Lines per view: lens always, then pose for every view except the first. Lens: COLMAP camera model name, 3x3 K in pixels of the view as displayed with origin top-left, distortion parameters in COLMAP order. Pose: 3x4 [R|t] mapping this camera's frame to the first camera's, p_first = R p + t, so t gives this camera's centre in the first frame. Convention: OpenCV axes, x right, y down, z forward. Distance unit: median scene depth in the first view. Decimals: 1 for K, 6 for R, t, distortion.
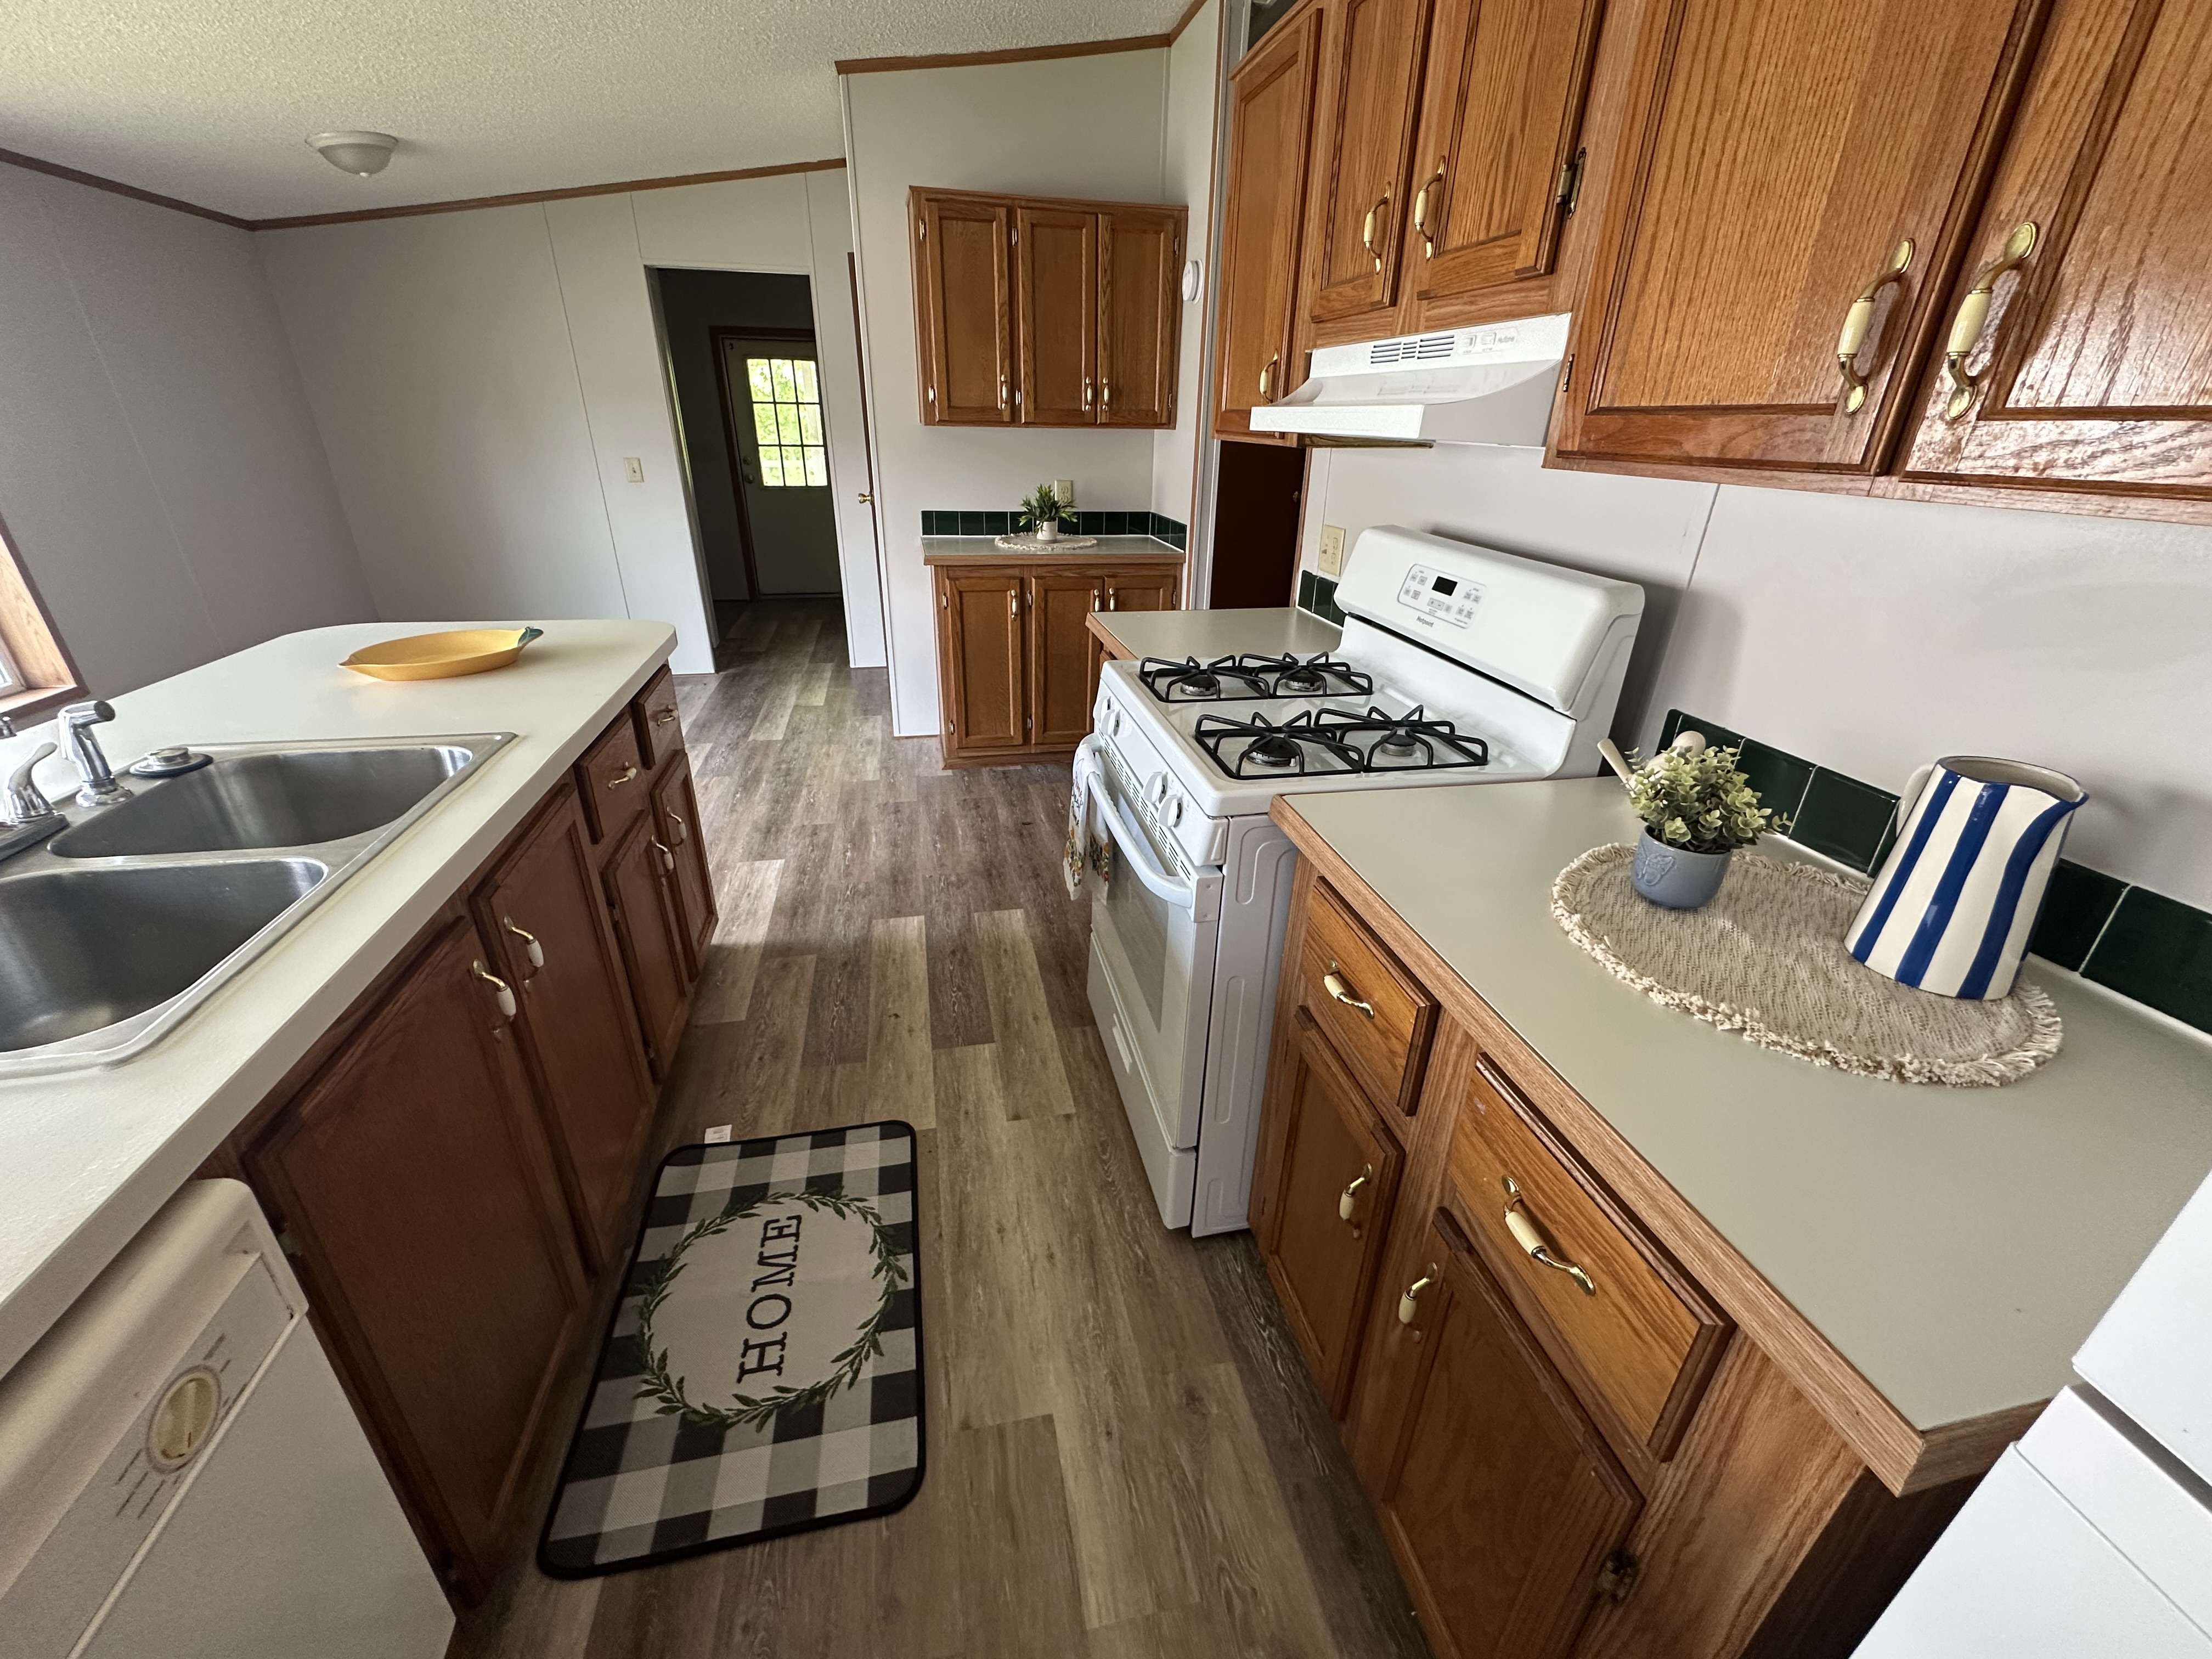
lens RADIAL K [[885.8, 0, 1105.8], [0, 885.8, 831.9], [0, 0, 1]] dist [-0.002575, 0.000535]
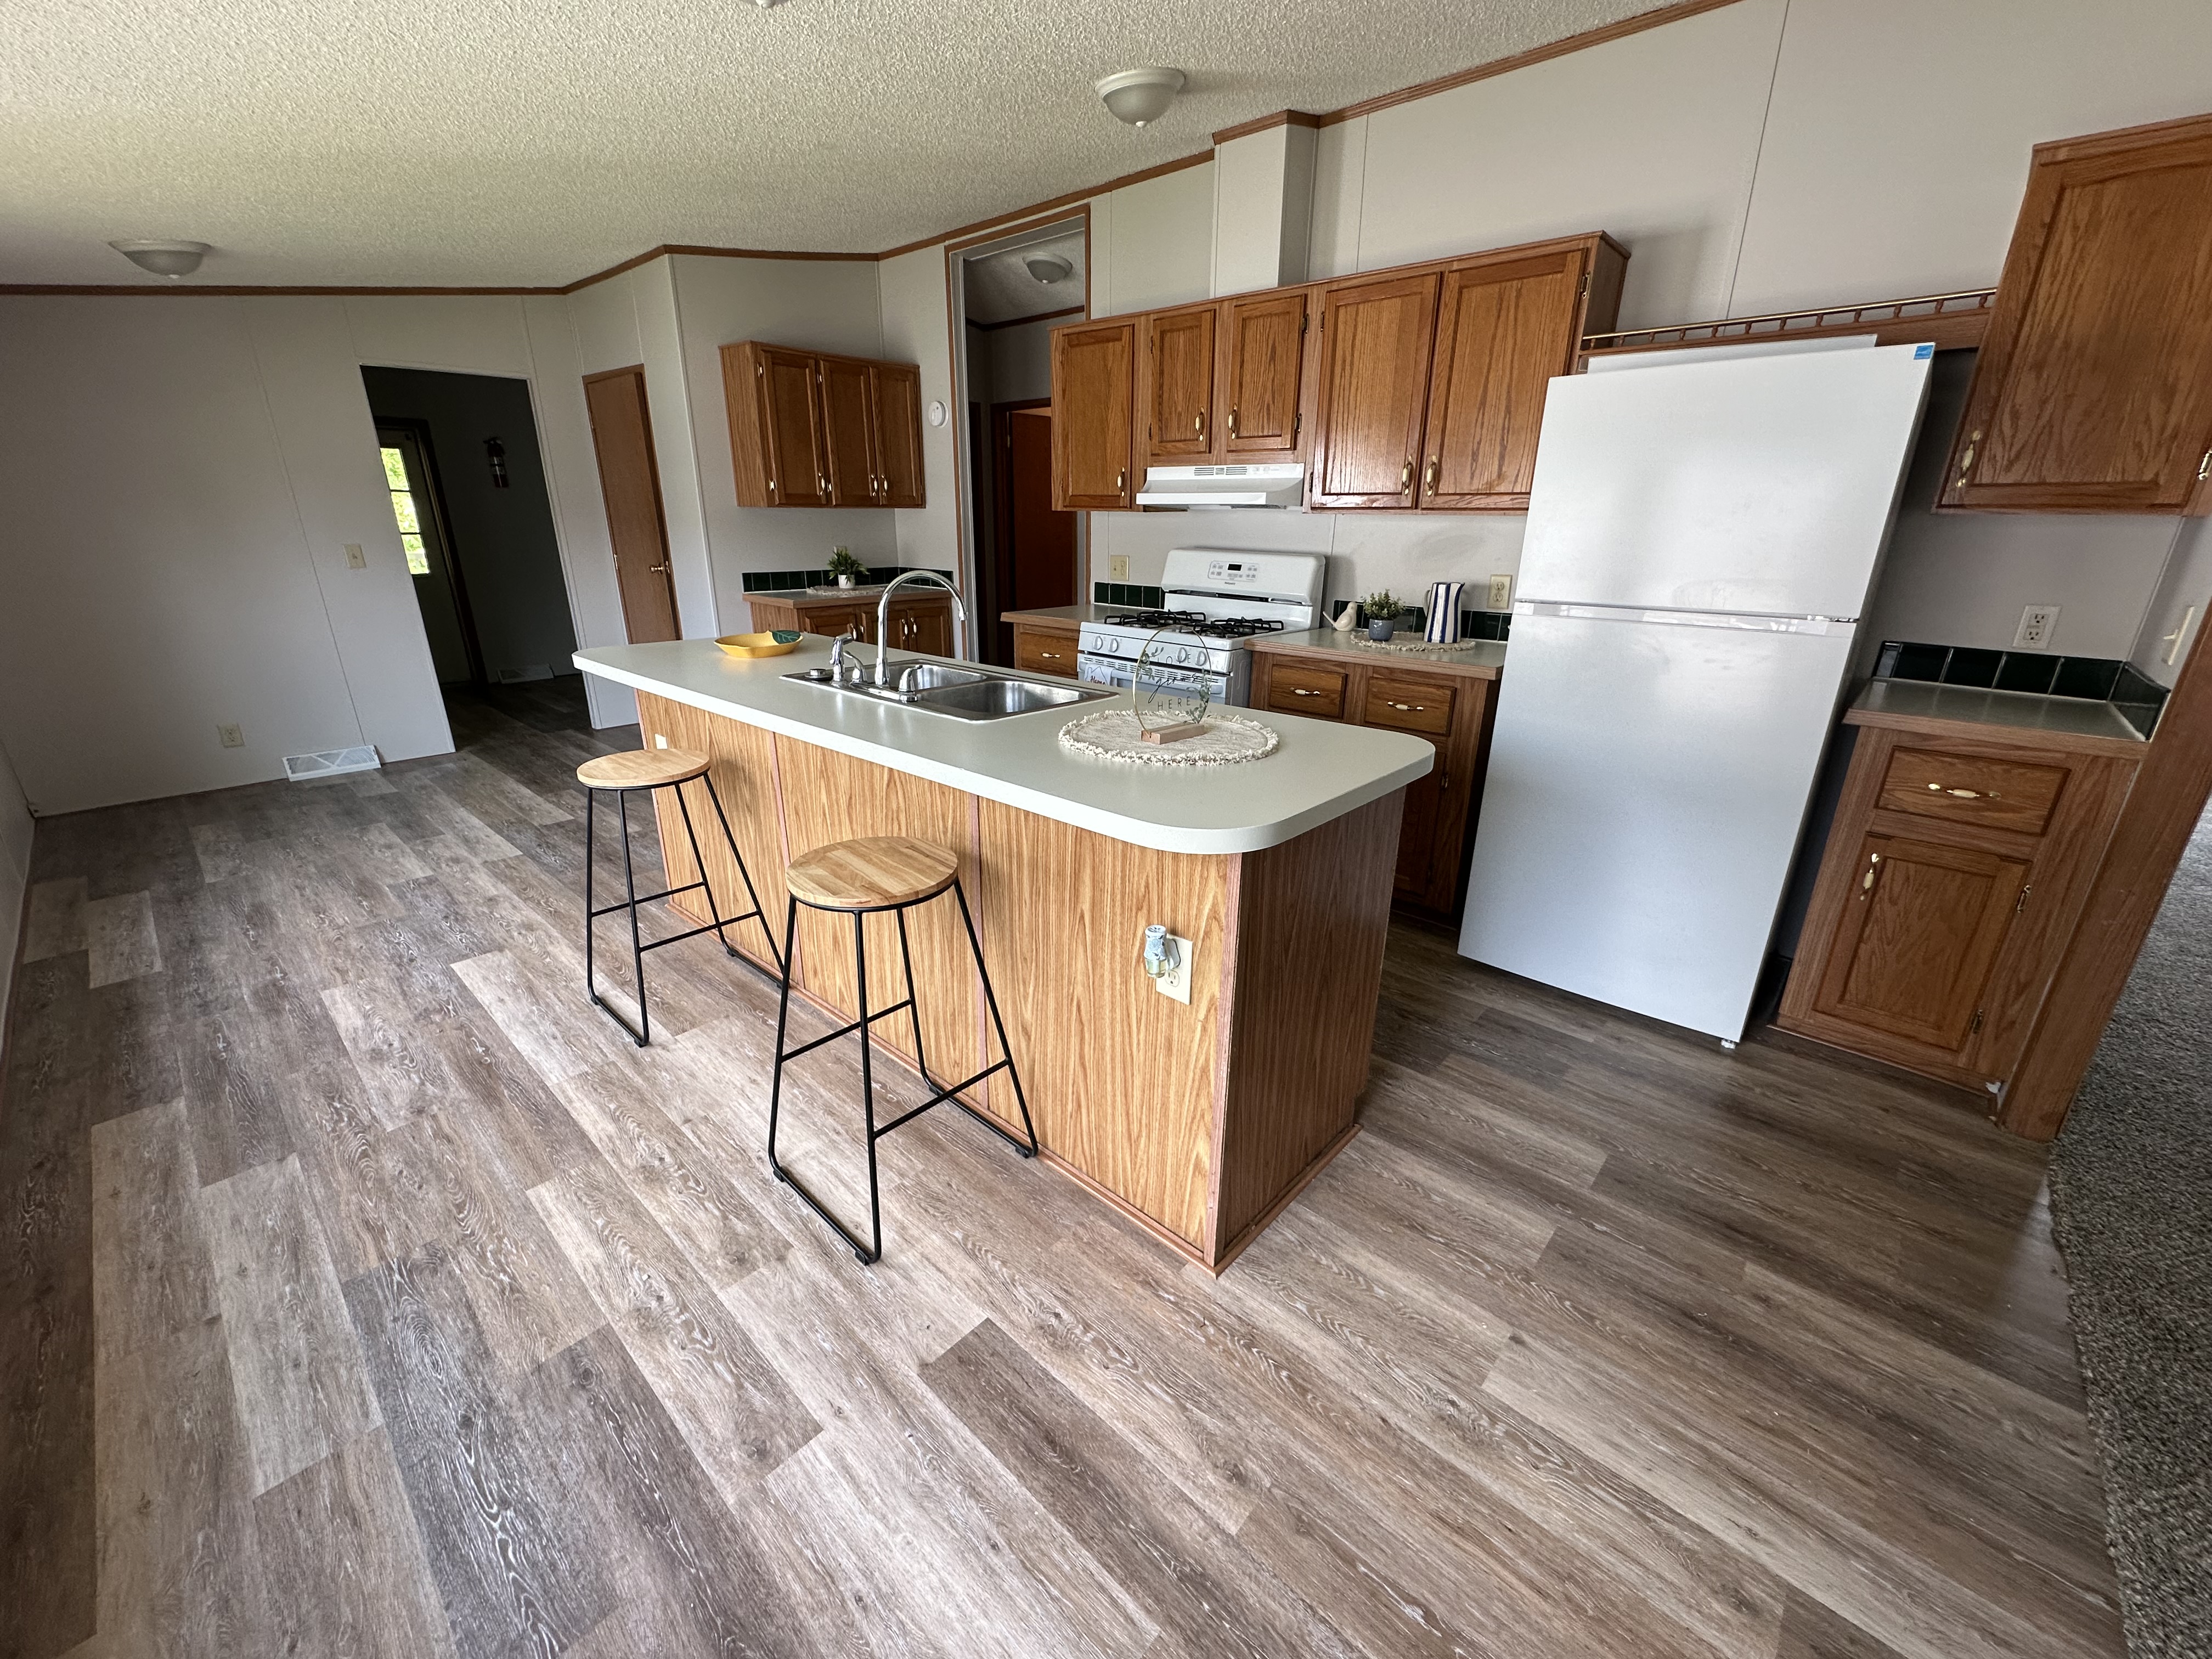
lens RADIAL K [[885.8, 0, 1112.0], [0, 885.8, 837.6], [0, 0, 1]] dist [-0.002575, 0.000535]
pose [[0.816056, -0.211258, 0.537980, -0.653051], [0.251591, 0.967832, -0.001579, 0.168579], [-0.520341, 0.136639, 0.842956, -0.354539]]
